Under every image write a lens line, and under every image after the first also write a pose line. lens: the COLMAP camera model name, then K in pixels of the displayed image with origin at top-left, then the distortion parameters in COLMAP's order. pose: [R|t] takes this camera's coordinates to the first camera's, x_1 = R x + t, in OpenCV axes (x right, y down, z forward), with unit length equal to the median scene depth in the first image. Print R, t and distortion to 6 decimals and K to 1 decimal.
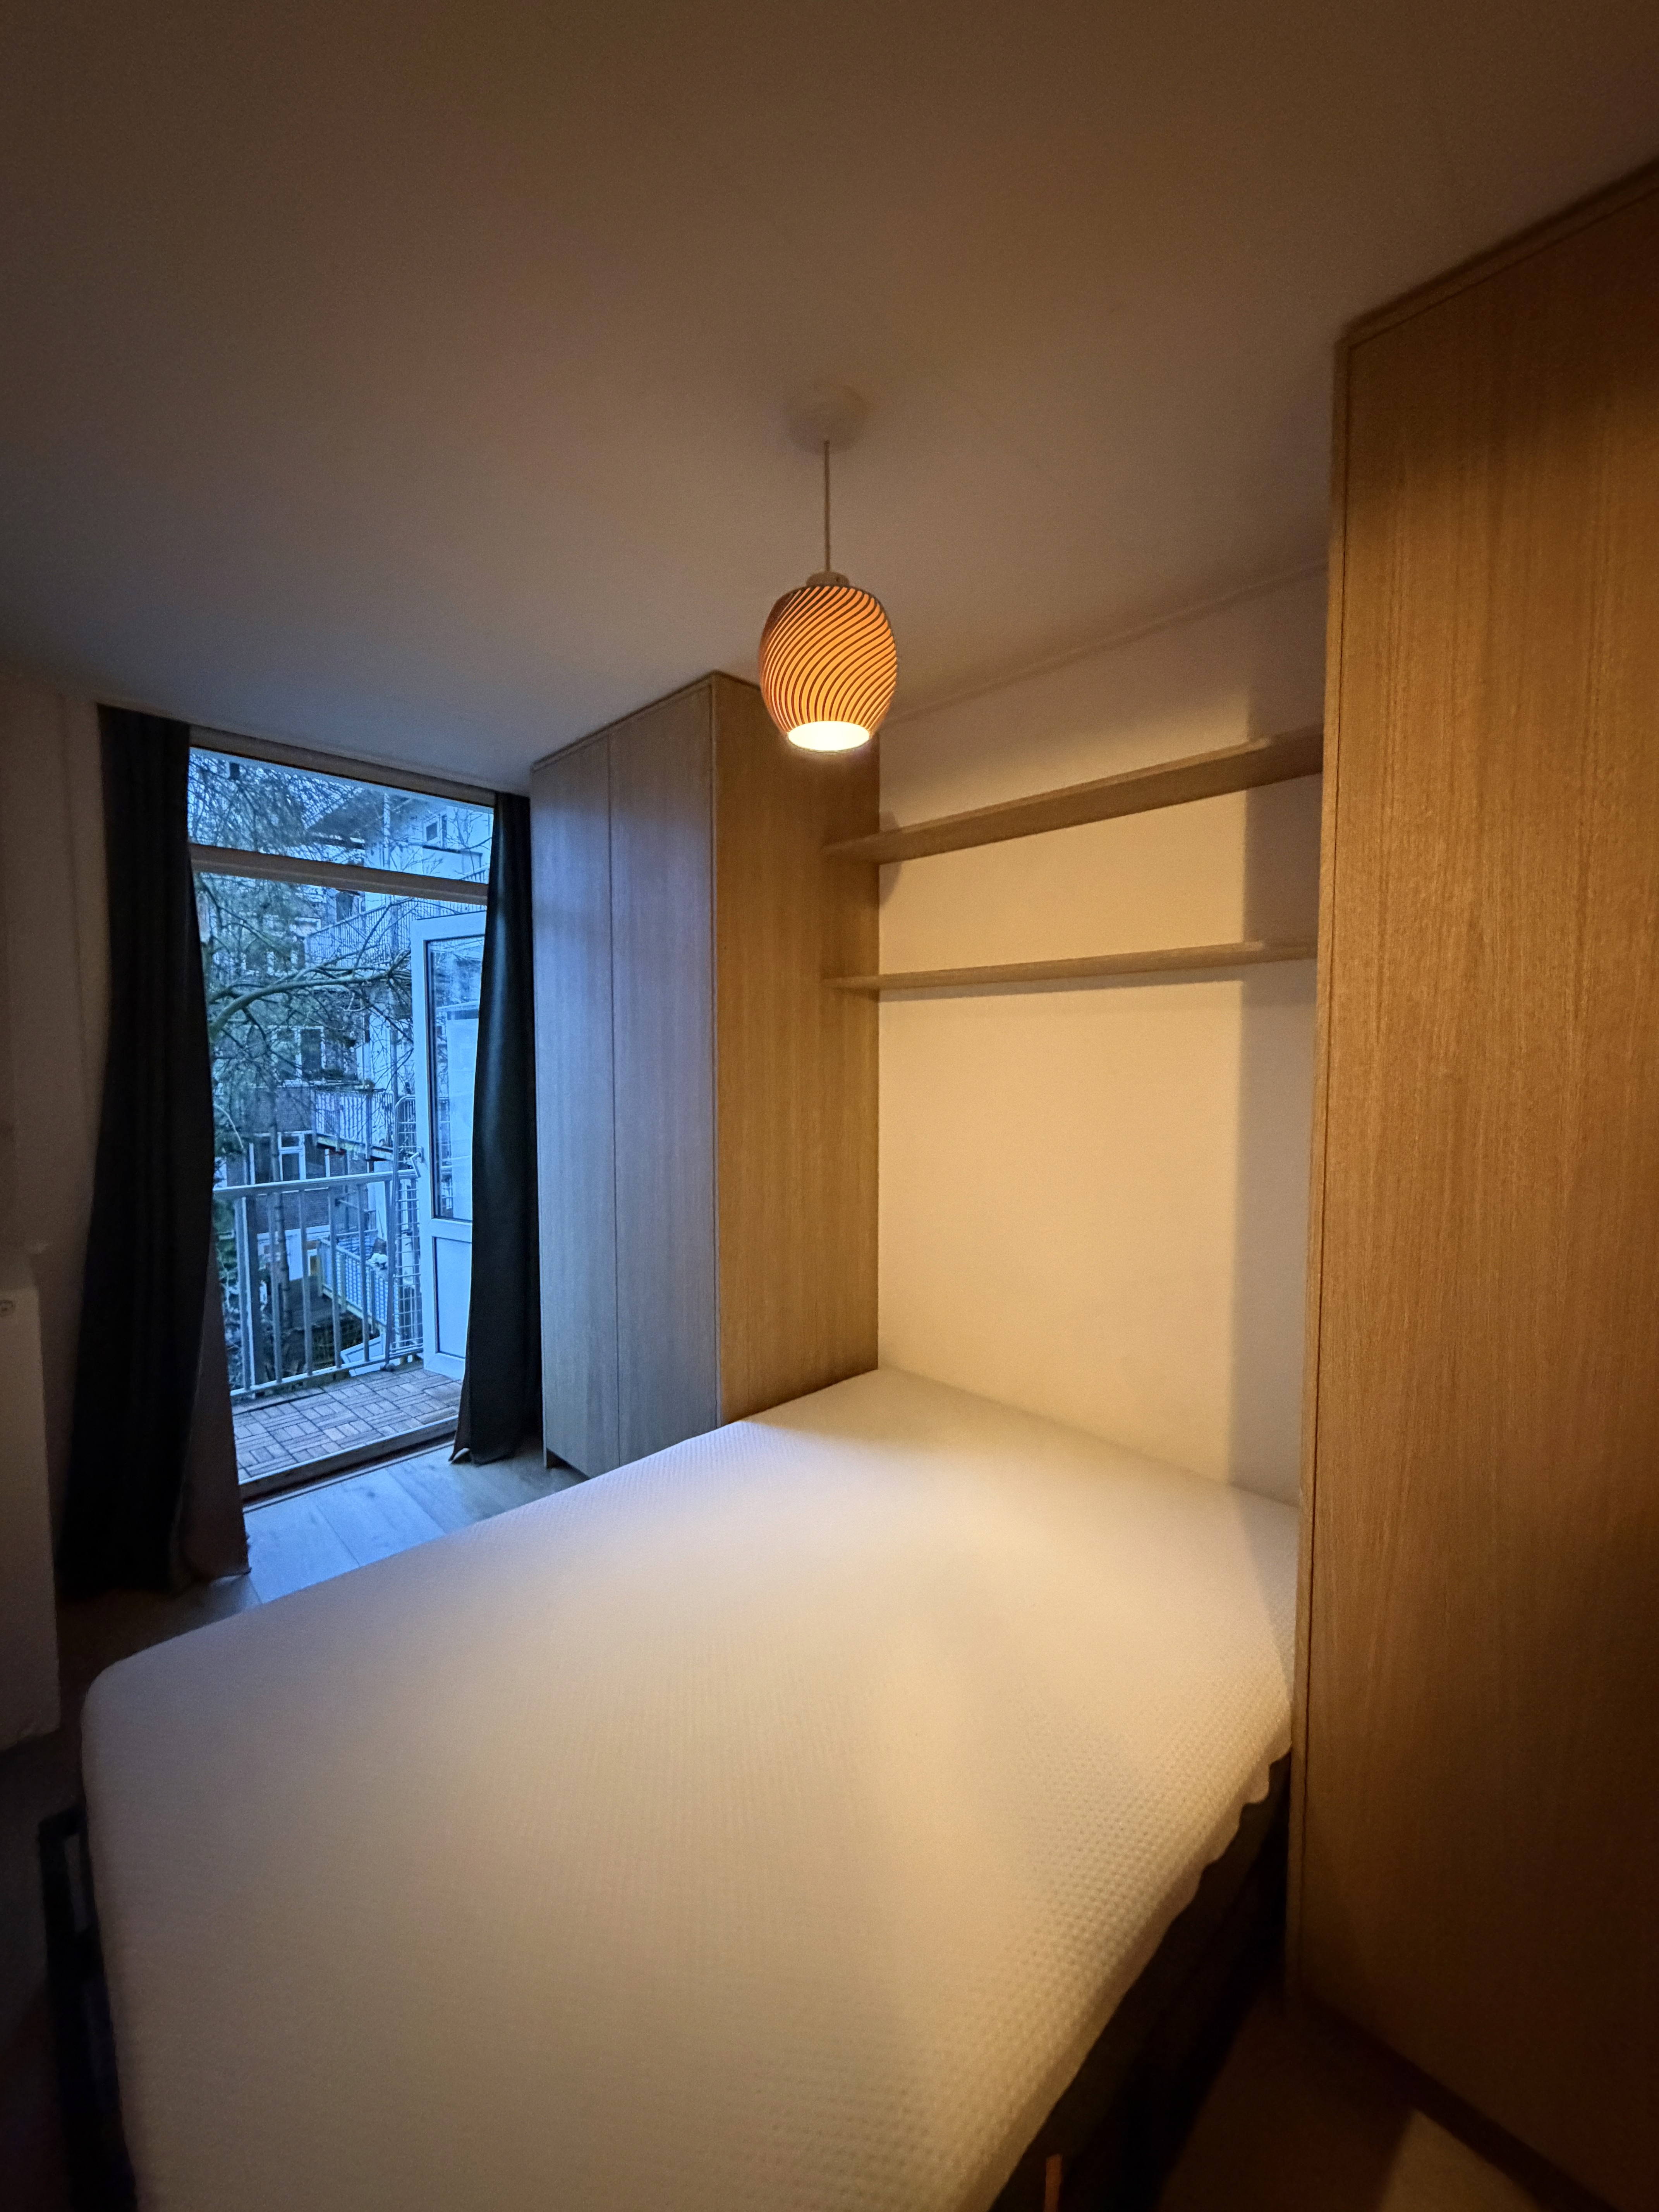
lens RADIAL K [[885.1, 0, 821.3], [0, 885.1, 1100.8], [0, 0, 1]] dist [-0.001052, -0.000277]
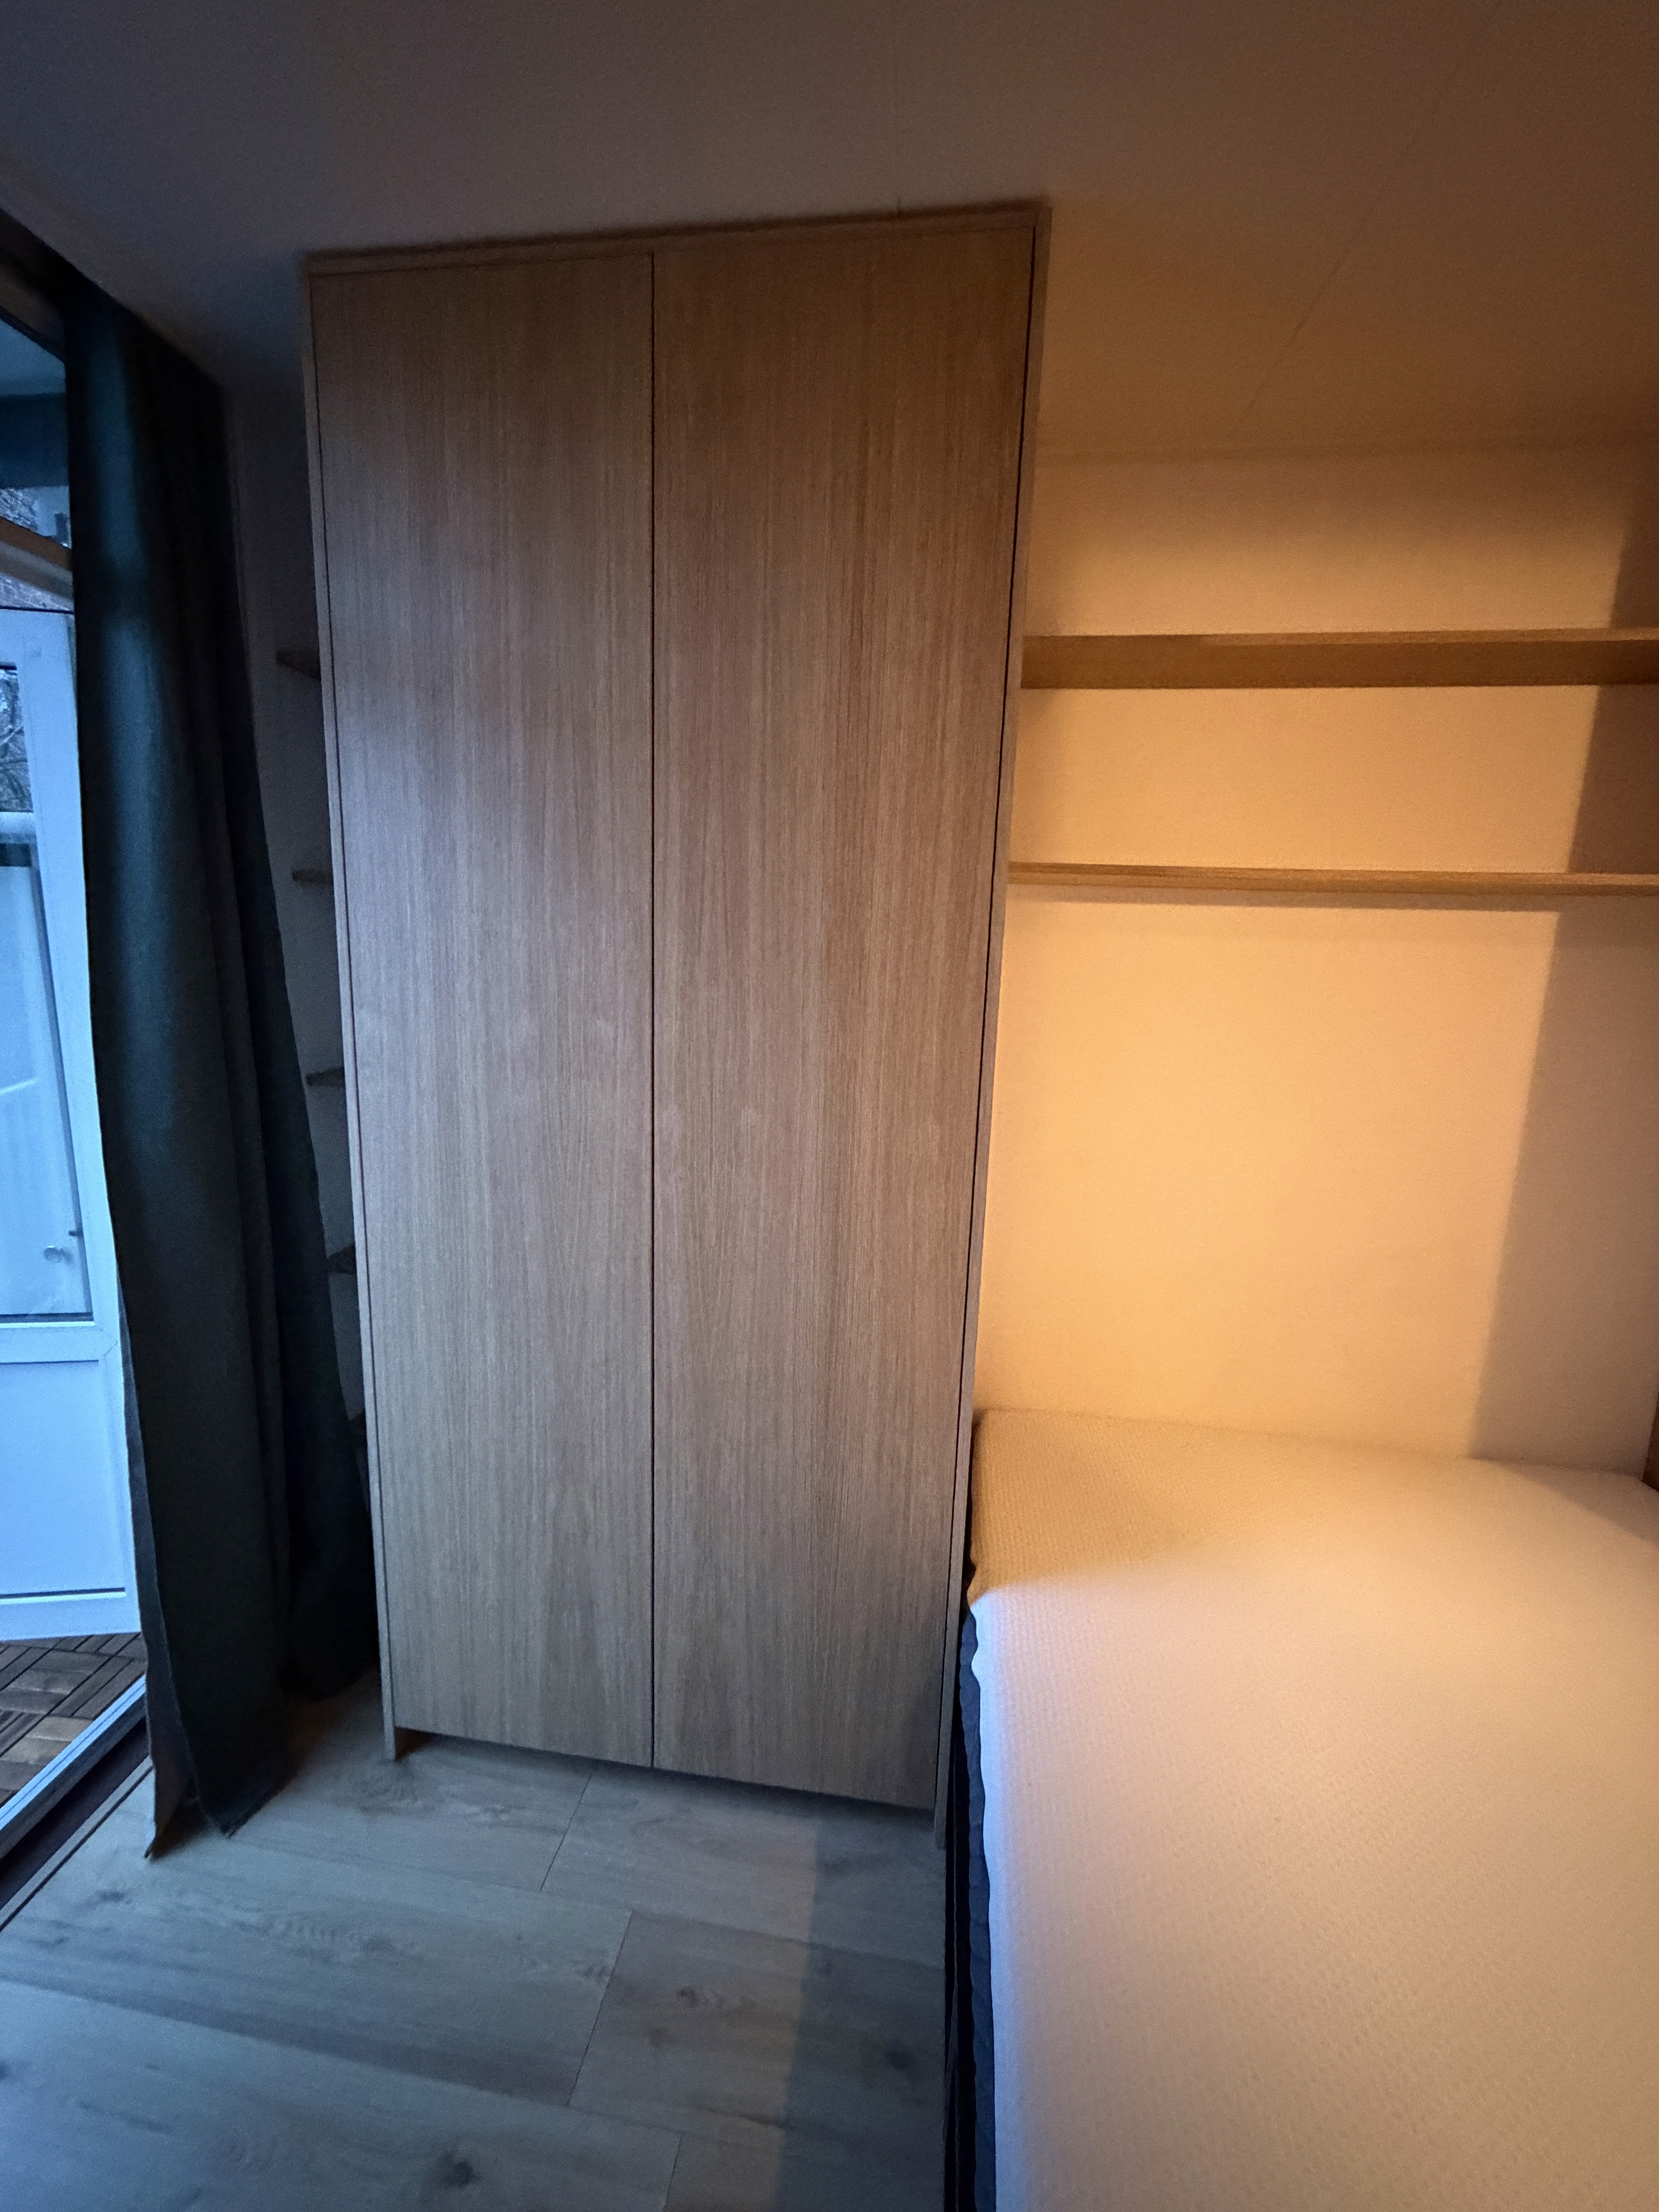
lens RADIAL K [[885.1, 0, 821.3], [0, 885.1, 1100.8], [0, 0, 1]] dist [-0.001052, -0.000277]
pose [[0.785092, -0.076931, 0.614583, -0.476577], [-0.000075, 0.992245, 0.124301, -0.046062], [-0.619380, -0.097634, 0.778997, 0.557573]]
